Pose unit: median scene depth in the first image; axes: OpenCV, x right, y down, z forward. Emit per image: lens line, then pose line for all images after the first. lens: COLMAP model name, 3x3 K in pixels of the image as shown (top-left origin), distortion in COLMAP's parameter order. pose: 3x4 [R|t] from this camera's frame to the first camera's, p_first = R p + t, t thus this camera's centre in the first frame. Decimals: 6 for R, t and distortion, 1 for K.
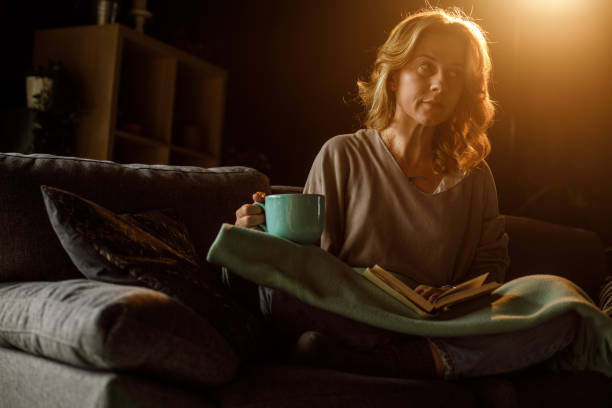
lens RADIAL K [[884.3, 0, 306.0], [0, 884.3, 204.0], [0, 0, 1]] dist [-0.271813, -0.004927]
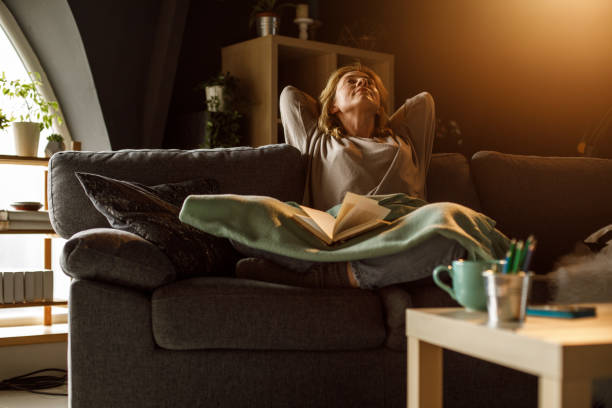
lens RADIAL K [[869.5, 0, 295.9], [0, 869.5, 205.7], [0, 0, 1]] dist [0.002197, 0.005880]
pose [[0.880663, -0.068182, -0.468812, 0.715916], [0.083871, 0.996396, 0.012640, 0.049170], [0.466261, -0.050451, 0.883207, -0.221095]]
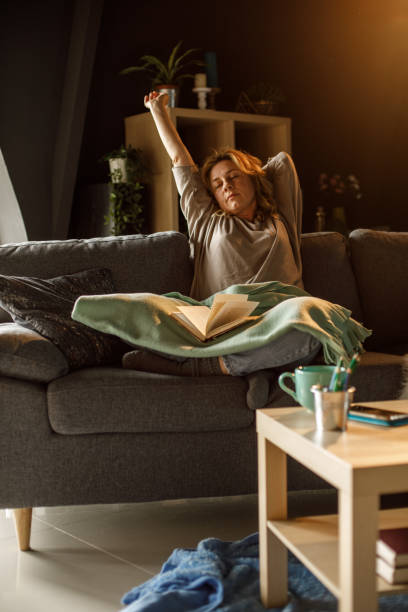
lens RADIAL K [[869.5, 0, 204.0], [0, 869.5, 306.0], [0, 0, 1]] dist [0.002197, 0.005880]
pose [[0.862626, -0.033924, -0.504703, 0.898582], [0.105064, 0.988006, 0.113164, -0.097505], [0.494810, -0.150645, 0.855844, -0.306224]]
